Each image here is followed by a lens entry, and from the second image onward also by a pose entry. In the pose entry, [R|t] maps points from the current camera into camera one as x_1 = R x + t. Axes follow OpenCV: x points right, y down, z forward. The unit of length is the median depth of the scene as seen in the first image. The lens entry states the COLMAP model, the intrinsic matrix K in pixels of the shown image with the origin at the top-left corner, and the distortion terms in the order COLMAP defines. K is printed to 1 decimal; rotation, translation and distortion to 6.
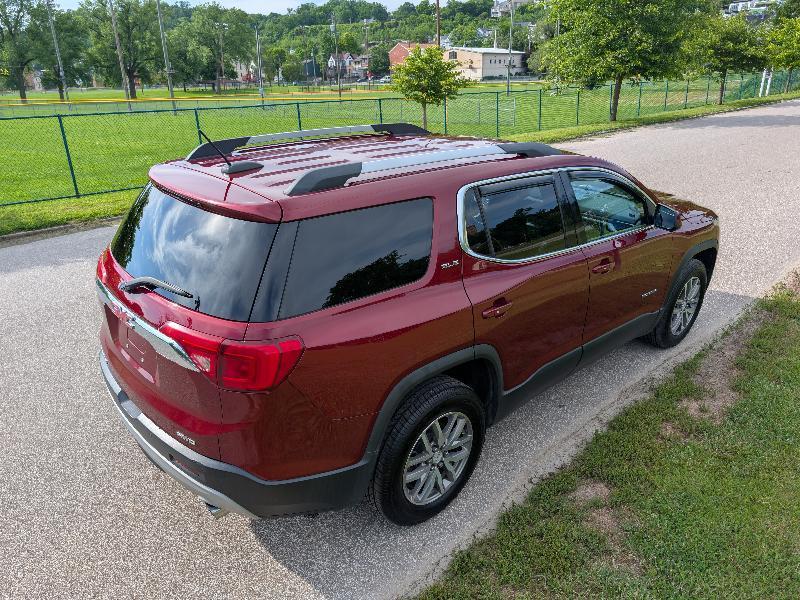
lens RADIAL K [[583.5, 0, 402.0], [0, 583.5, 287.1], [0, 0, 1]] dist [0.004957, -0.002091]
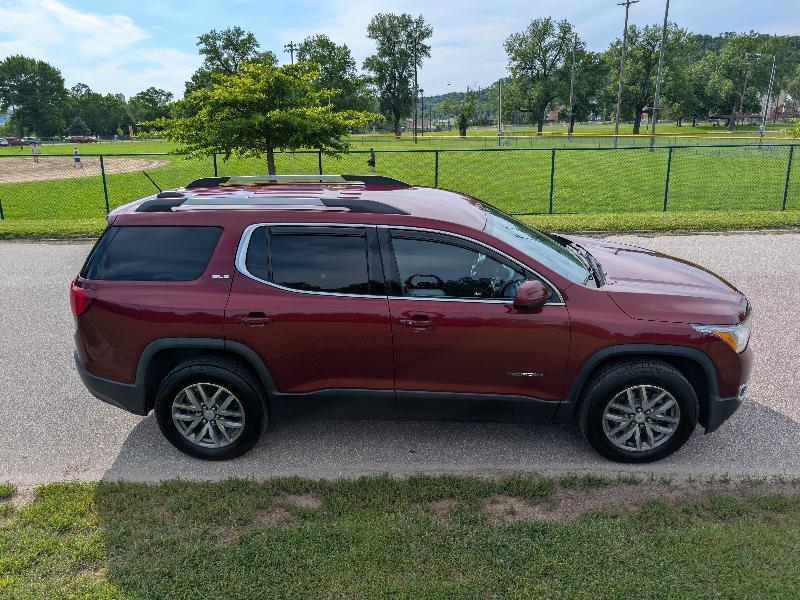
lens RADIAL K [[603.1, 0, 408.0], [0, 603.1, 298.9], [0, 0, 1]] dist [0.004739, 0.000502]
pose [[0.709278, 0.207929, -0.673565, 0.842795], [-0.237377, 0.970154, 0.049523, -0.100839], [0.663759, 0.124763, 0.737467, 0.149699]]
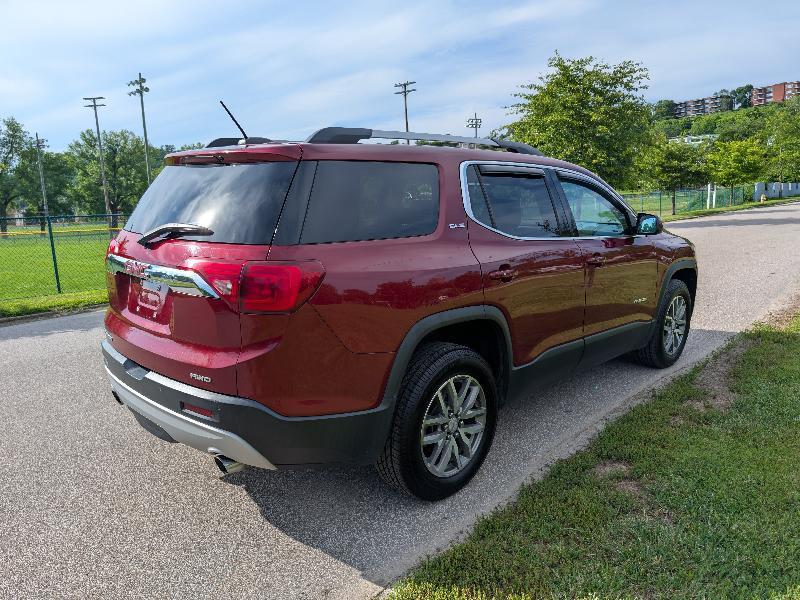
lens RADIAL K [[579.9, 0, 408.0], [0, 579.9, 286.6], [0, 0, 1]] dist [0.006419, 0.001163]
pose [[0.998292, -0.026944, 0.051842, -0.037967], [0.037184, 0.977414, -0.208035, 0.172764], [-0.045066, 0.209607, 0.976747, 0.007024]]
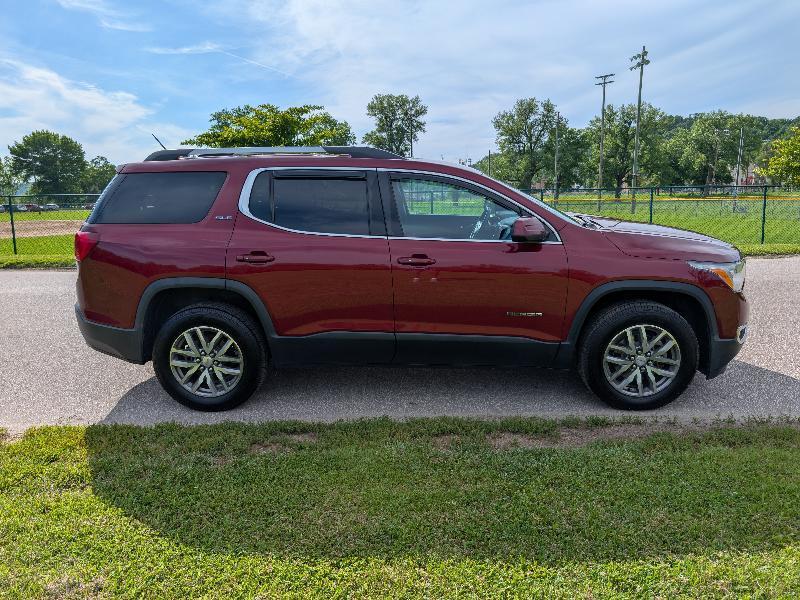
lens RADIAL K [[579.9, 0, 408.0], [0, 579.9, 286.6], [0, 0, 1]] dist [0.006419, 0.001163]
pose [[0.713666, 0.121356, -0.689894, 0.853353], [-0.236159, 0.968903, -0.073861, 0.073659], [0.659477, 0.215637, 0.720132, 0.193544]]
